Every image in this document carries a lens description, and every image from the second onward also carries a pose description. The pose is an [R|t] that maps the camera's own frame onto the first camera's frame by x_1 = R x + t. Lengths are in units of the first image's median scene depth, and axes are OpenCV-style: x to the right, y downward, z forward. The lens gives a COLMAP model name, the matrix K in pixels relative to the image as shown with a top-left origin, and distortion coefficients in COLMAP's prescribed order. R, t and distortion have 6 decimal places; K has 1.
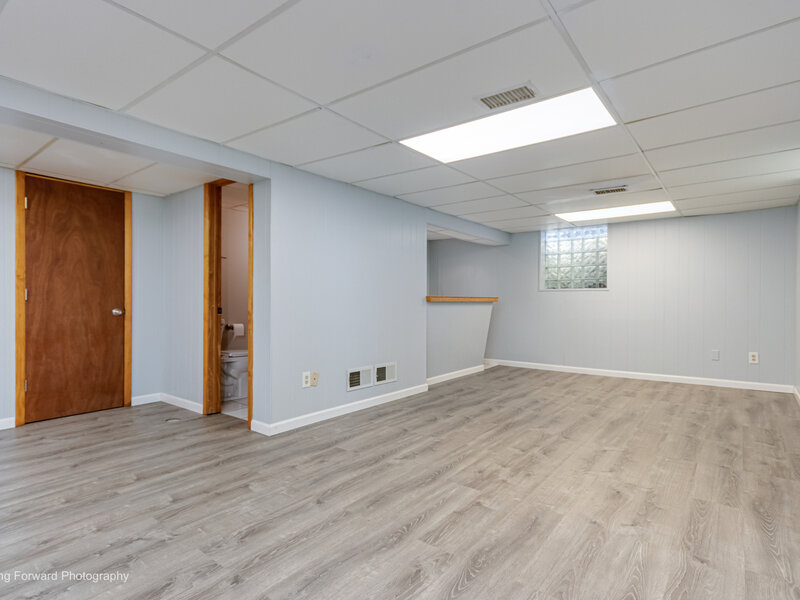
lens RADIAL K [[420.5, 0, 406.2], [0, 420.5, 303.2], [0, 0, 1]] dist [0.009698, 0.000807]
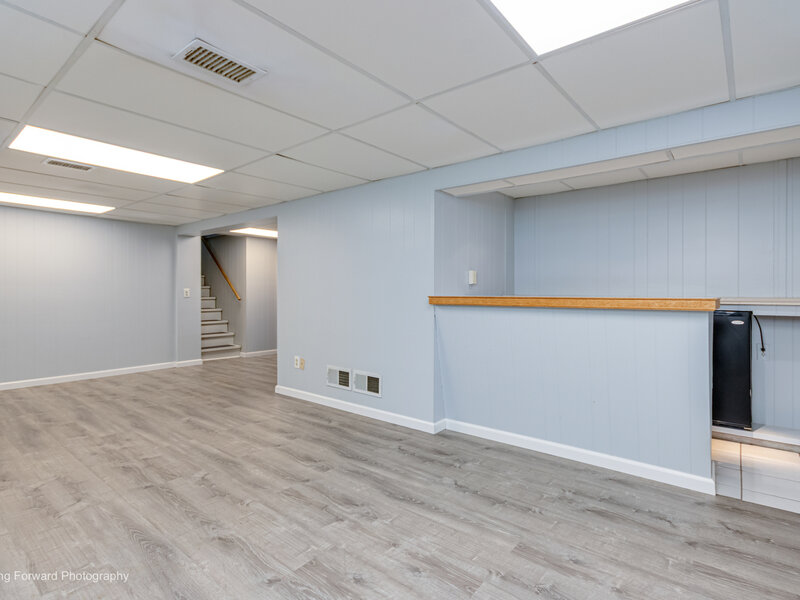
lens RADIAL K [[420.5, 0, 398.5], [0, 420.5, 291.7], [0, 0, 1]] dist [0.009698, 0.000807]
pose [[-0.027418, -0.001891, -0.999622, 1.057295], [-0.005183, 0.999985, -0.001750, -0.032449], [0.999611, 0.005133, -0.027427, 1.374042]]
